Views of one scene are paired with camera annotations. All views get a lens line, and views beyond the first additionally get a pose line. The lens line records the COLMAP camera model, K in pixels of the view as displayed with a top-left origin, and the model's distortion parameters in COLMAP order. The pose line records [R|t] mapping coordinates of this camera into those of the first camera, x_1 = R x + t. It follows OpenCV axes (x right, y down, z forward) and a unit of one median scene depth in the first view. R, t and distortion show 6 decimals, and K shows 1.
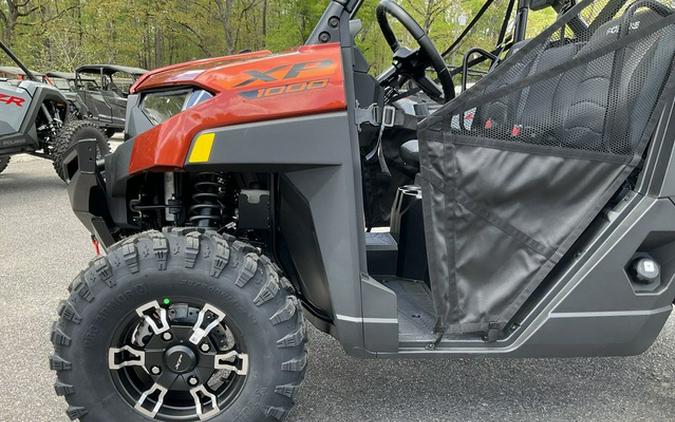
lens RADIAL K [[548.9, 0, 337.1], [0, 548.9, 243.5], [0, 0, 1]] dist [0.061064, -0.076651]
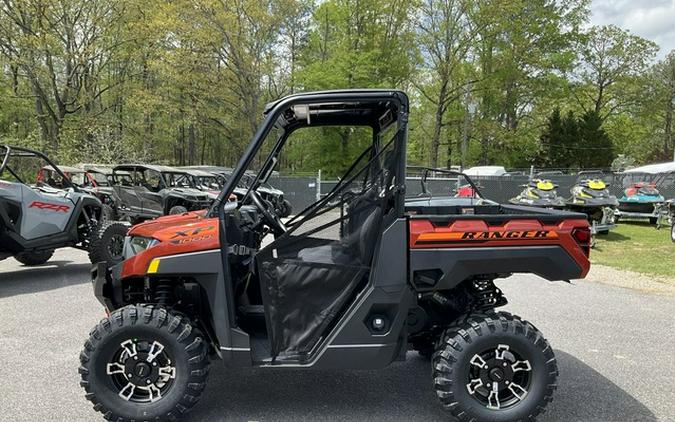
lens RADIAL K [[548.9, 0, 337.1], [0, 548.9, 243.5], [0, 0, 1]] dist [0.061064, -0.076651]
pose [[0.998732, -0.012237, -0.048825, 0.520721], [0.005449, 0.990584, -0.136799, 0.033461], [0.050039, 0.136360, 0.989395, -1.002845]]
